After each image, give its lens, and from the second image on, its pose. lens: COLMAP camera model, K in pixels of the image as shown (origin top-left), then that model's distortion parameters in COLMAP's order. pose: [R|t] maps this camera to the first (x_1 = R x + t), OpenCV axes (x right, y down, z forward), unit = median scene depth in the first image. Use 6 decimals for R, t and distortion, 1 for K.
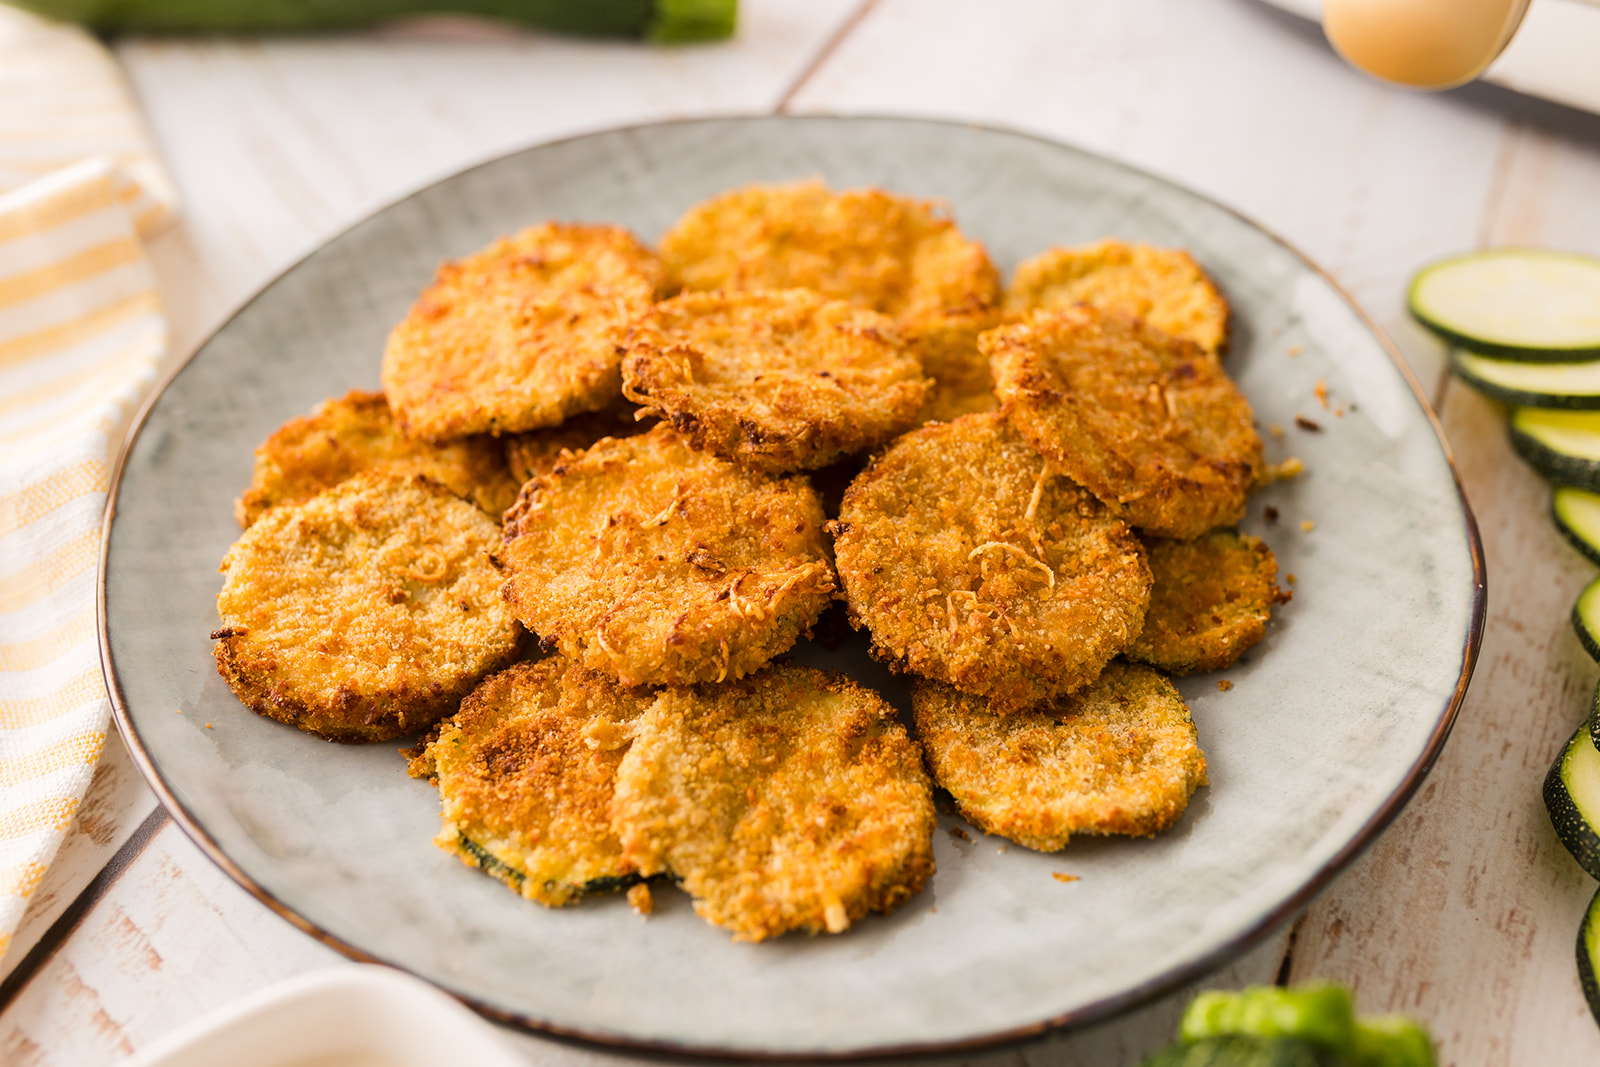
lens RADIAL K [[1655.3, 0, 802.0], [0, 1655.3, 480.3], [0, 0, 1]] dist [0.005089, -0.010120]
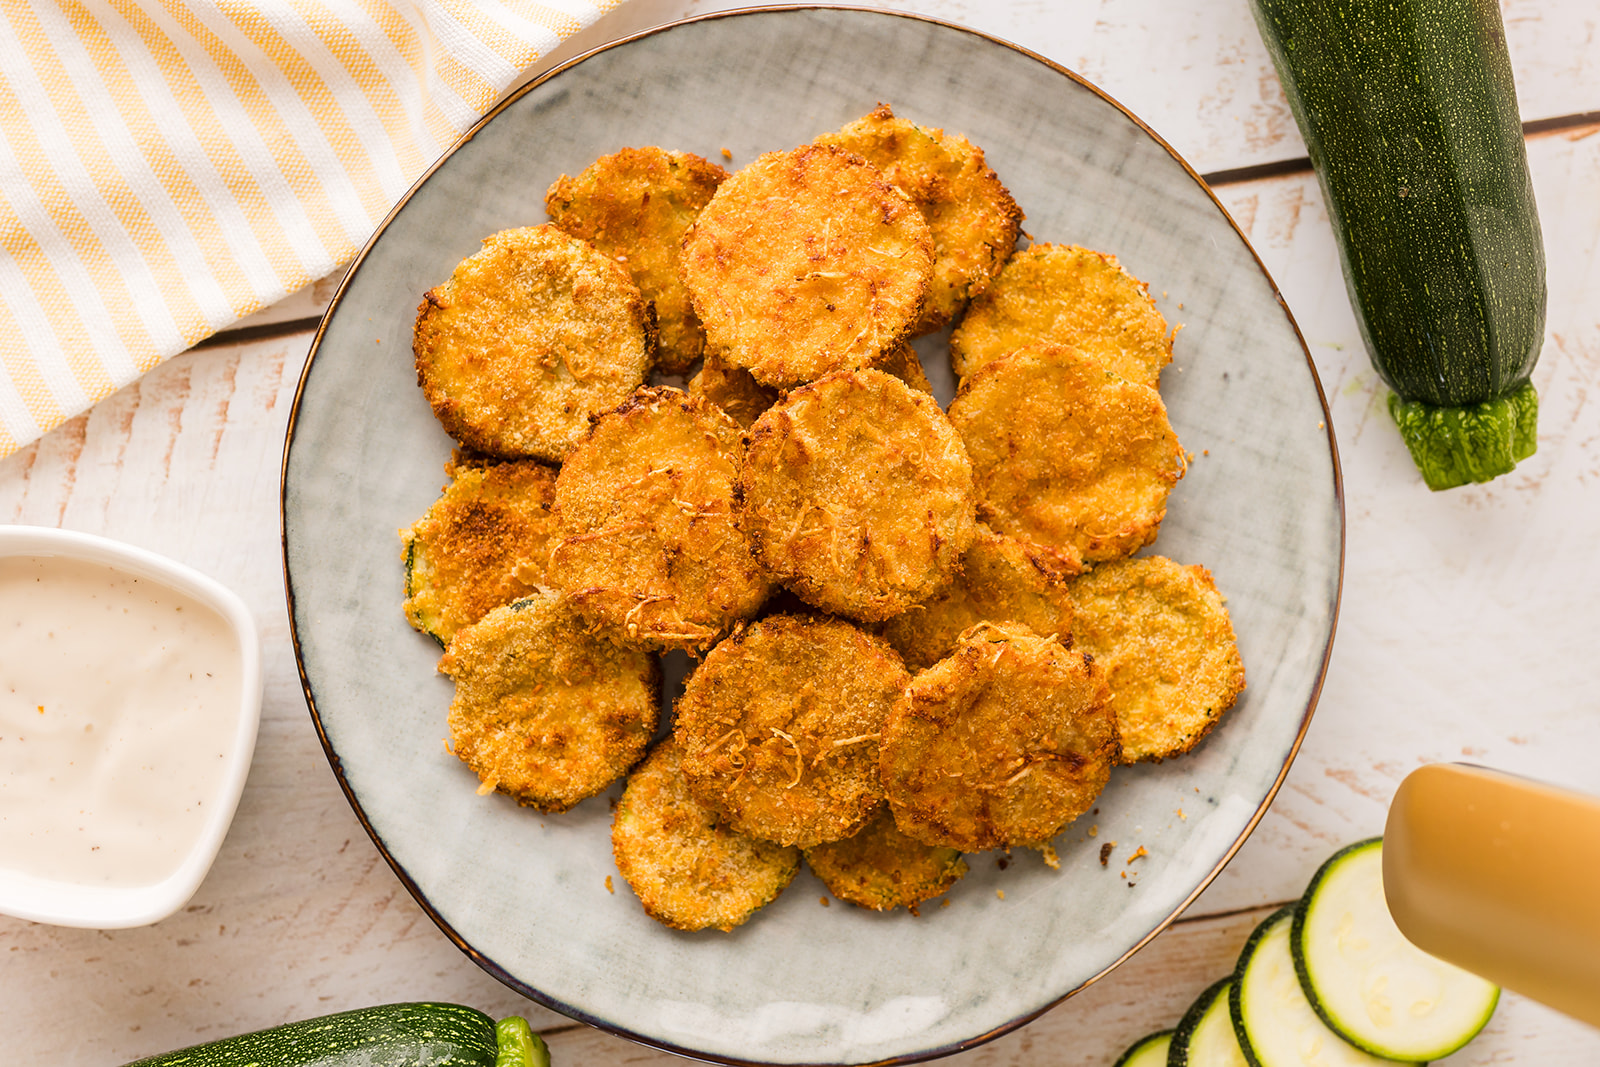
lens RADIAL K [[1655.3, 0, 802.0], [0, 1655.3, 480.3], [0, 0, 1]] dist [0.005089, -0.010120]
pose [[0.544679, 0.838473, 0.016978, -0.076736], [-0.618884, 0.388205, 0.682847, -0.962212], [0.565958, -0.382439, 0.730364, 0.106772]]
